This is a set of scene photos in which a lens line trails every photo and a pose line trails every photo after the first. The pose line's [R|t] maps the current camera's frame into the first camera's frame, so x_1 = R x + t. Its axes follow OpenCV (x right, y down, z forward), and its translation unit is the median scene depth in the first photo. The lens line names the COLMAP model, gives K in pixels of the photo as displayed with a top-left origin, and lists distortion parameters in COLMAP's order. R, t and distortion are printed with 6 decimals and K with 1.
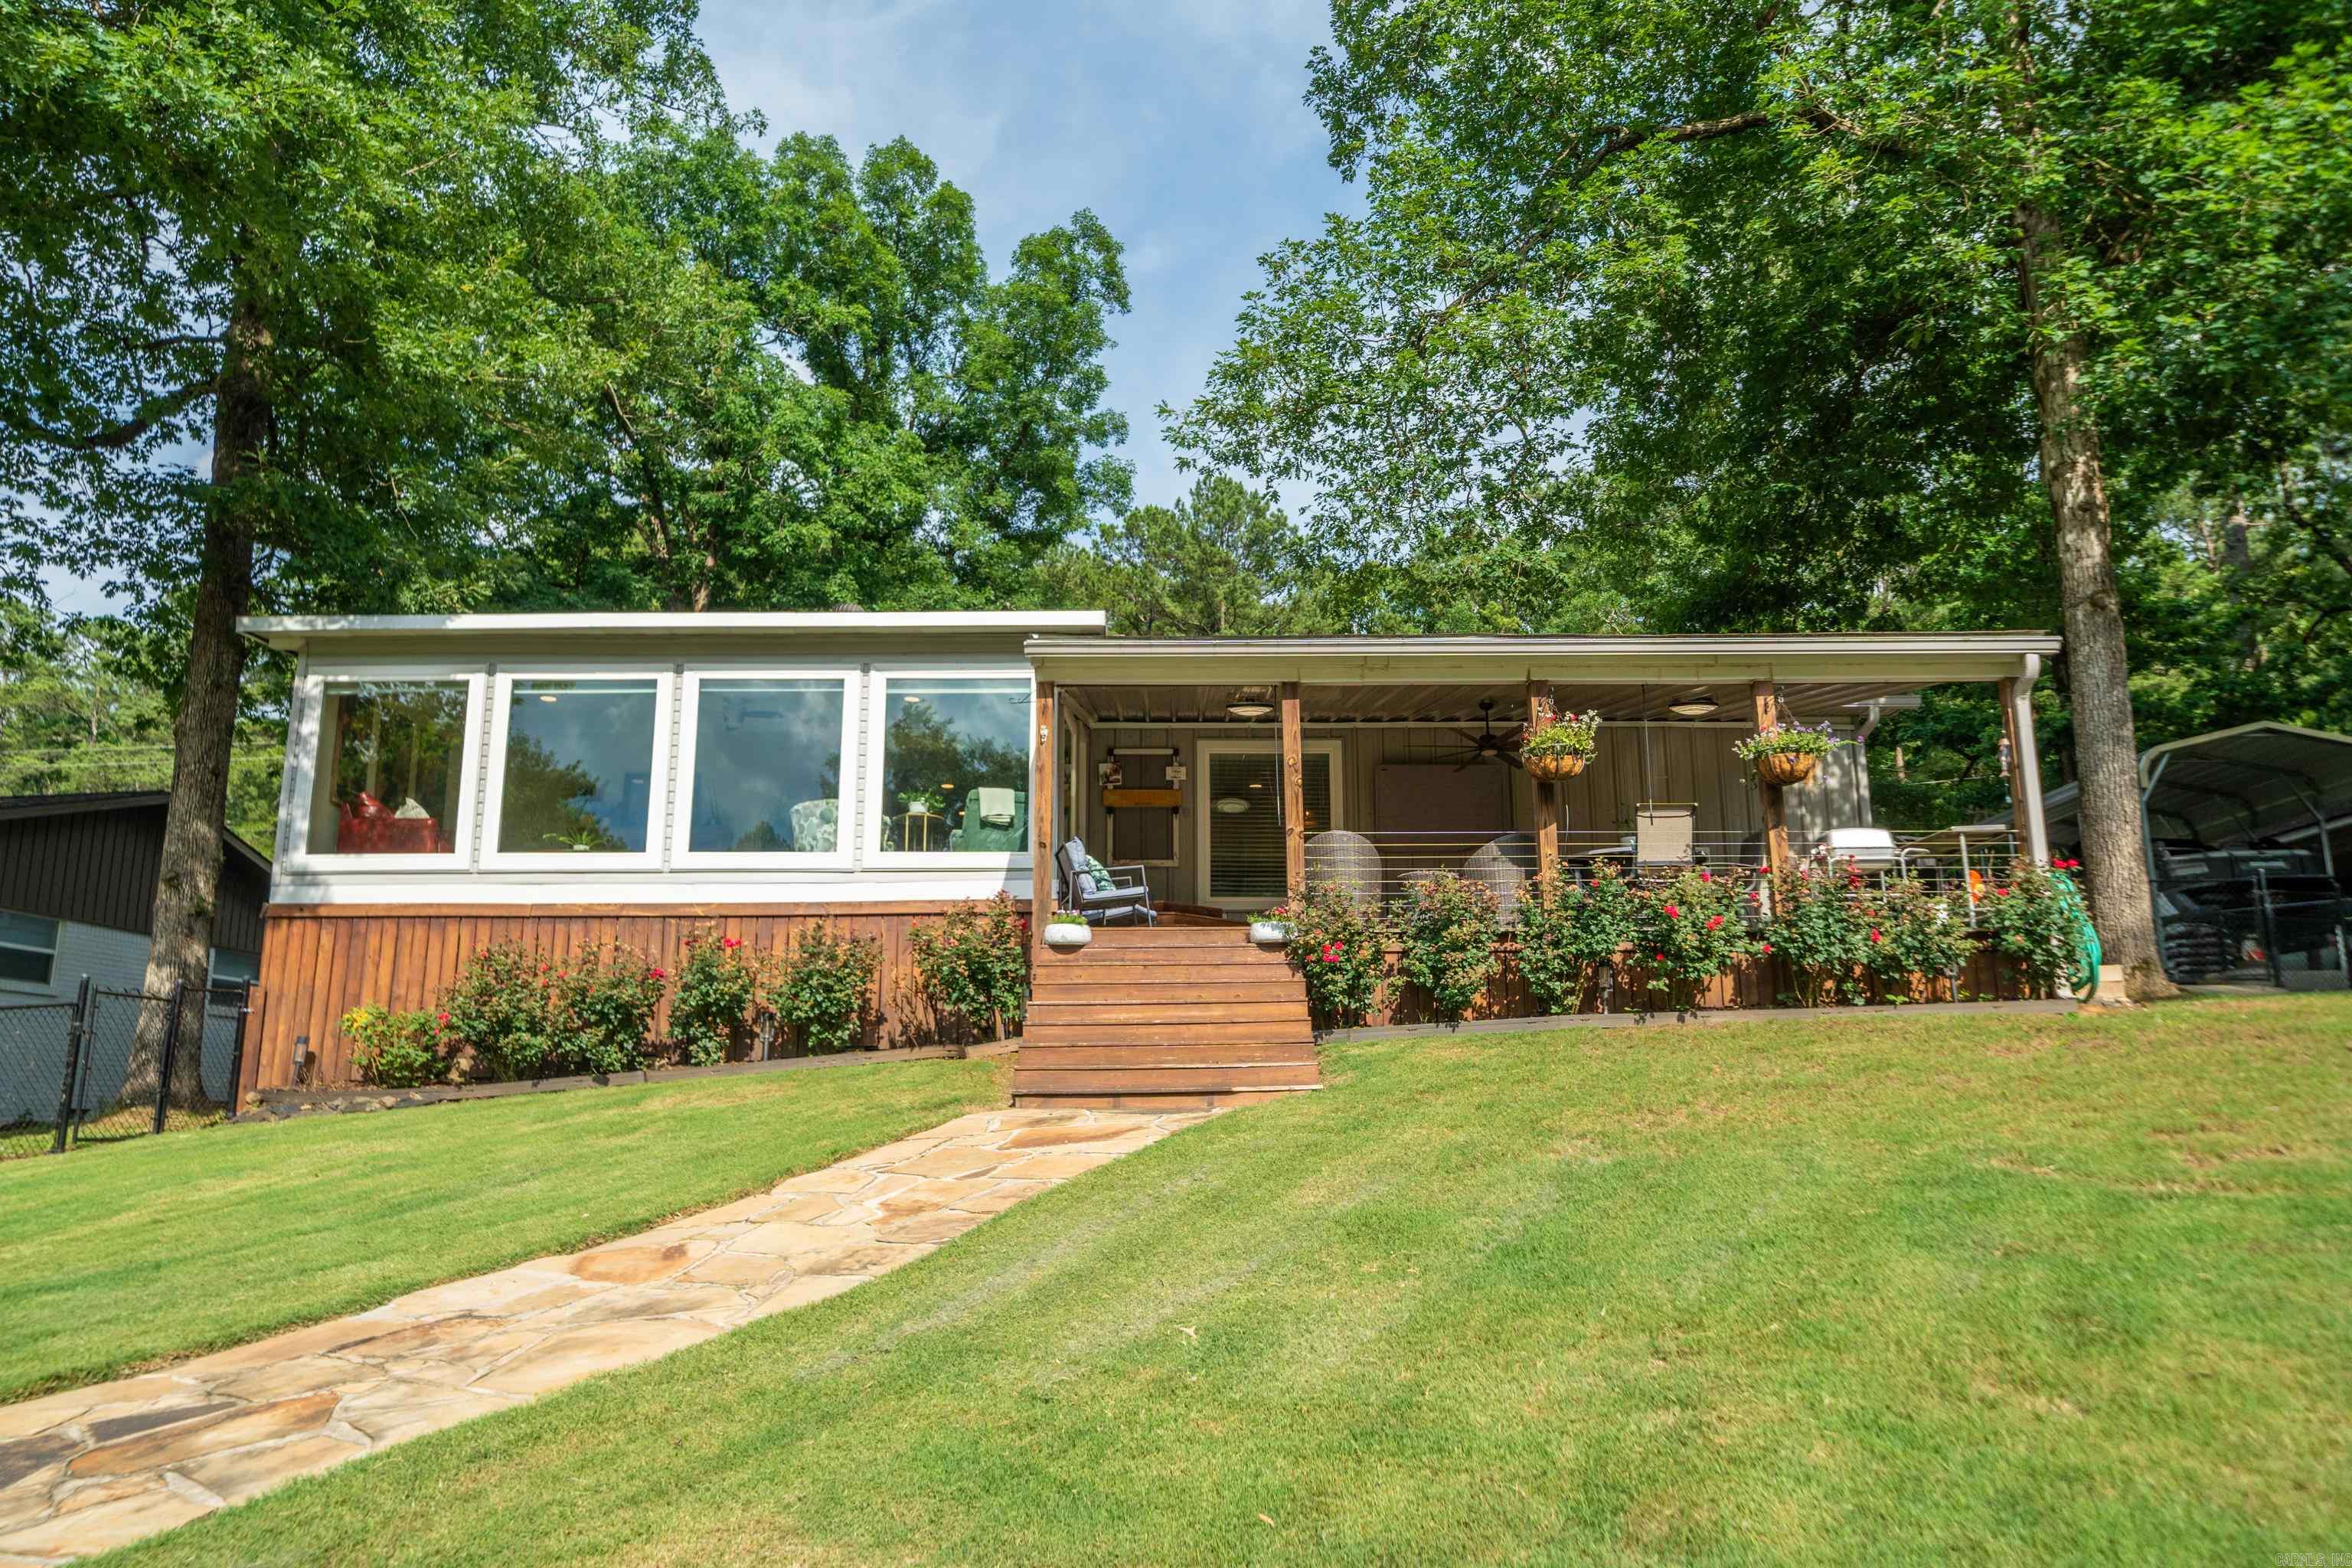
lens RADIAL K [[1418.1, 0, 1175.3], [0, 1418.1, 872.0], [0, 0, 1]] dist [0.000913, 0.000446]
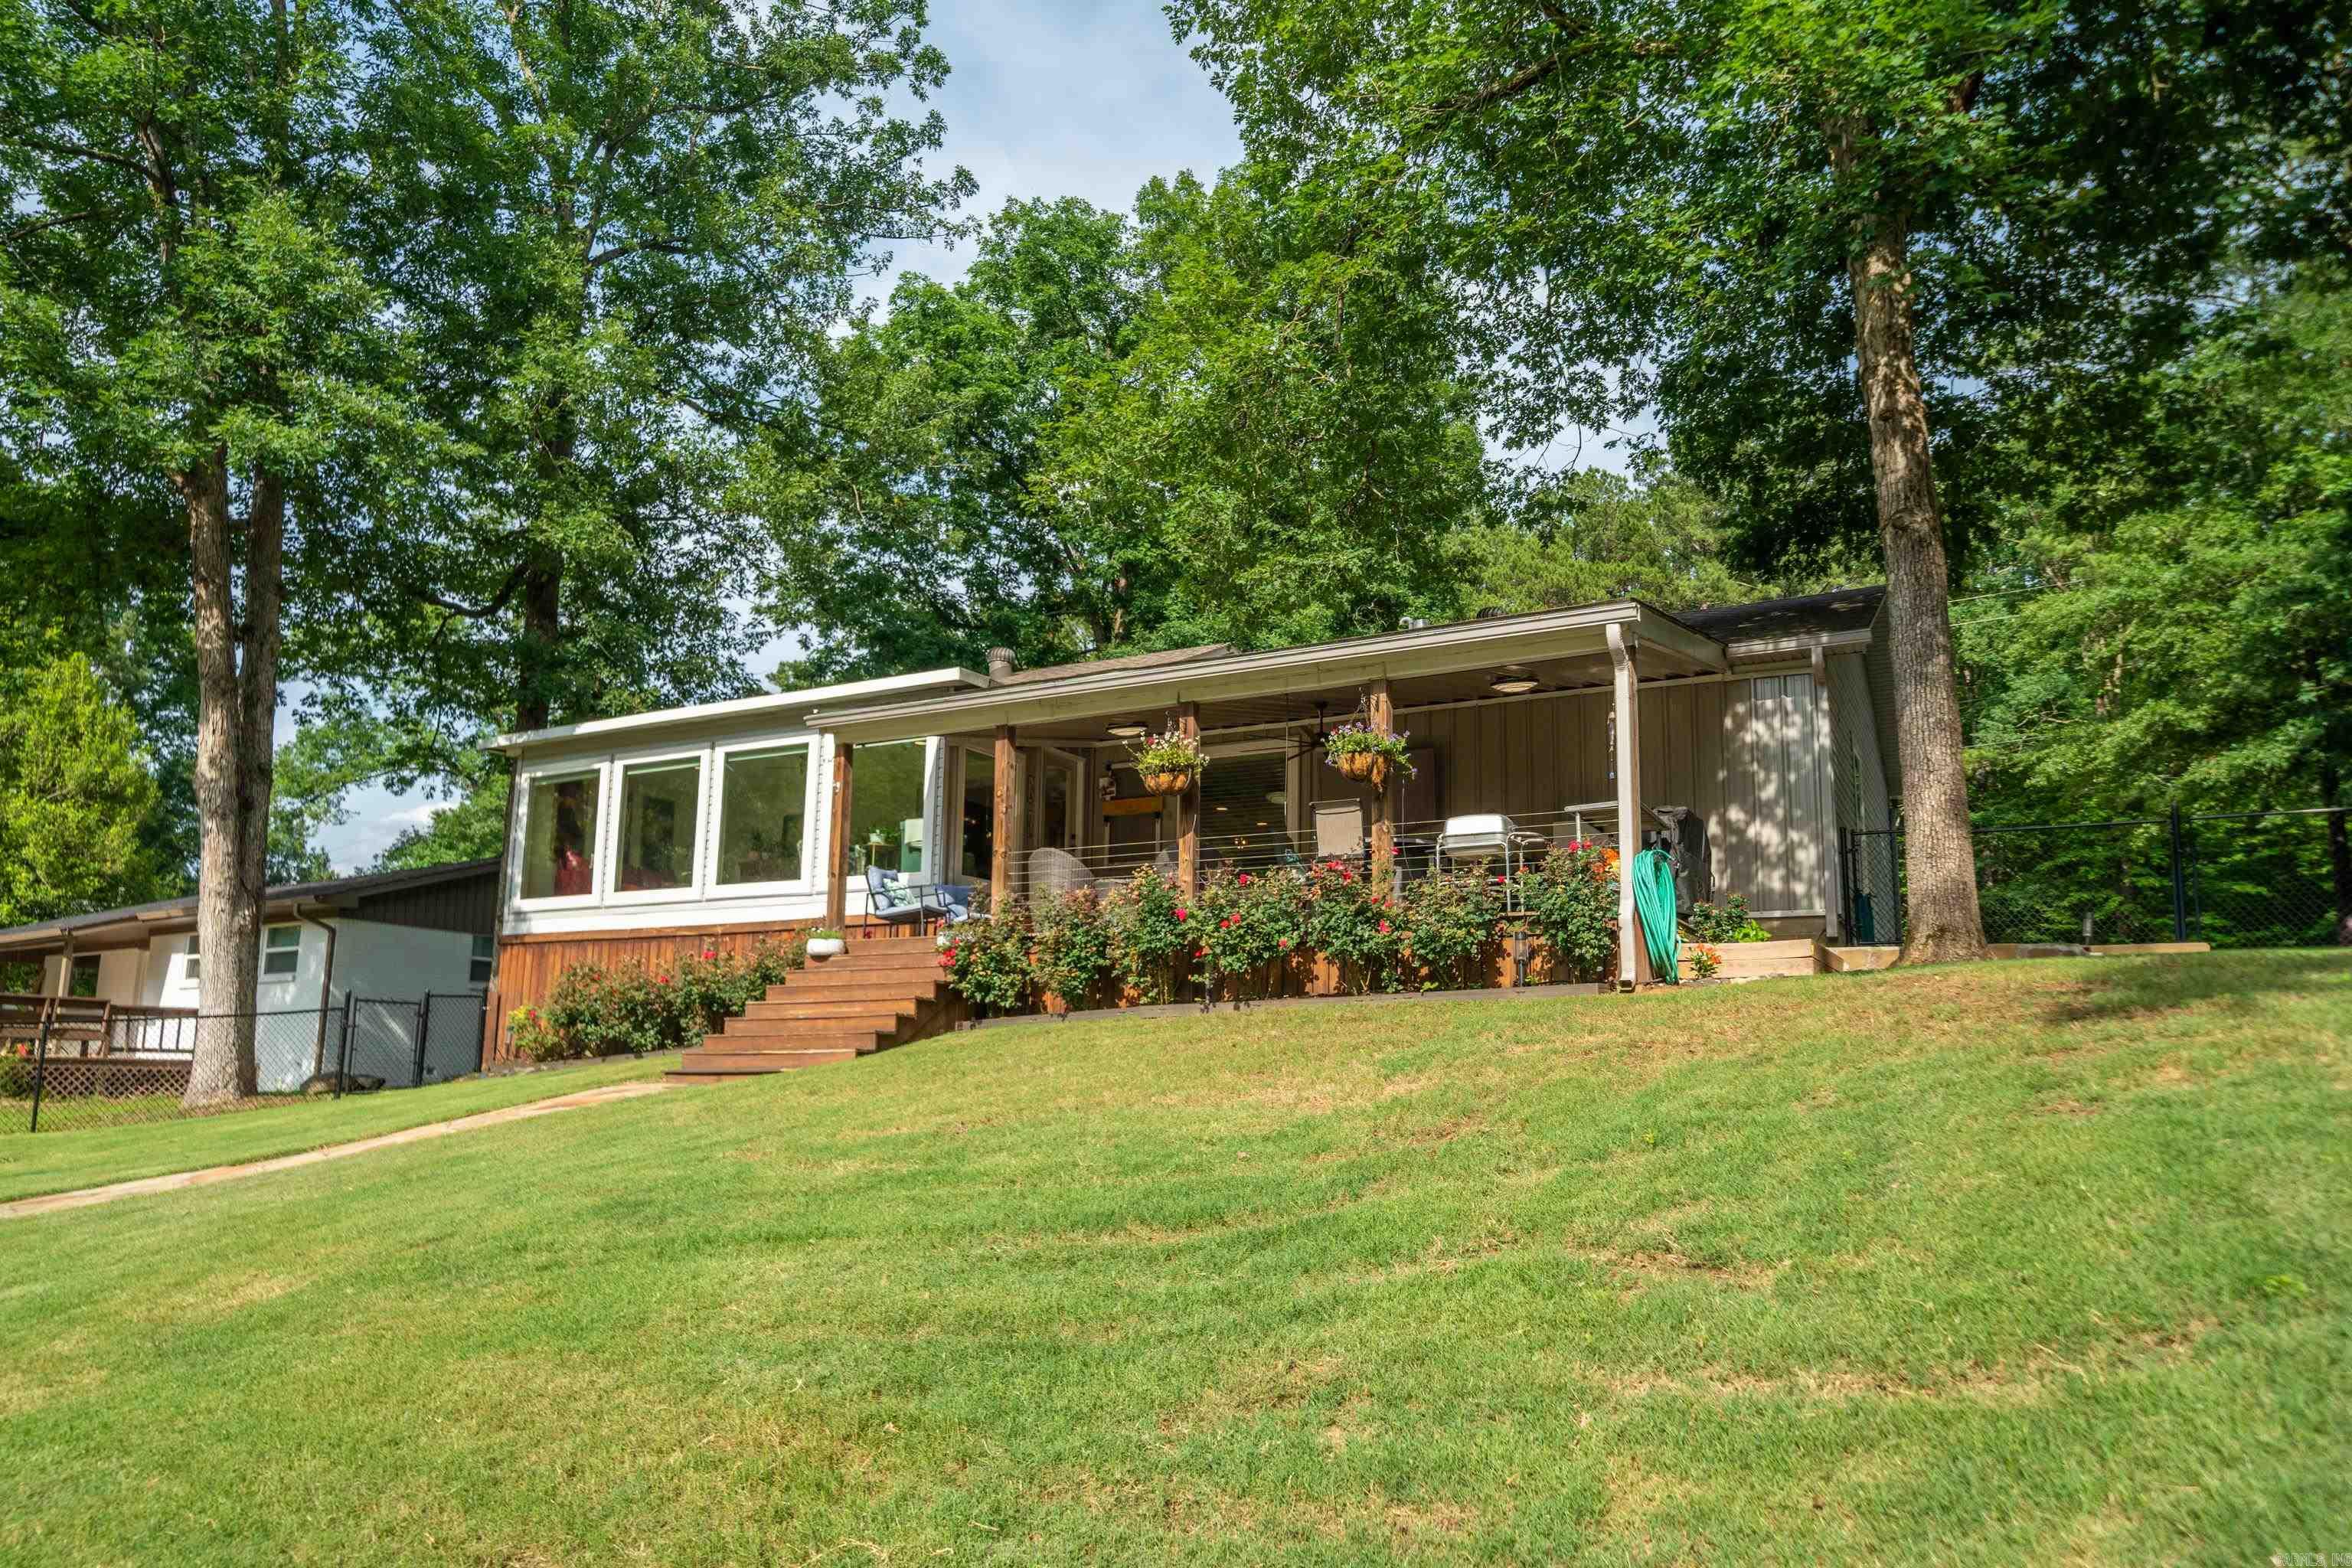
lens RADIAL K [[1474.8, 0, 1180.3], [0, 1474.8, 862.4], [0, 0, 1]] dist [0.003627, 0.000450]
pose [[0.887893, -0.056243, -0.456600, 0.668521], [0.065827, 0.997818, 0.005097, -0.013704], [0.455317, -0.034582, 0.889658, -0.026448]]
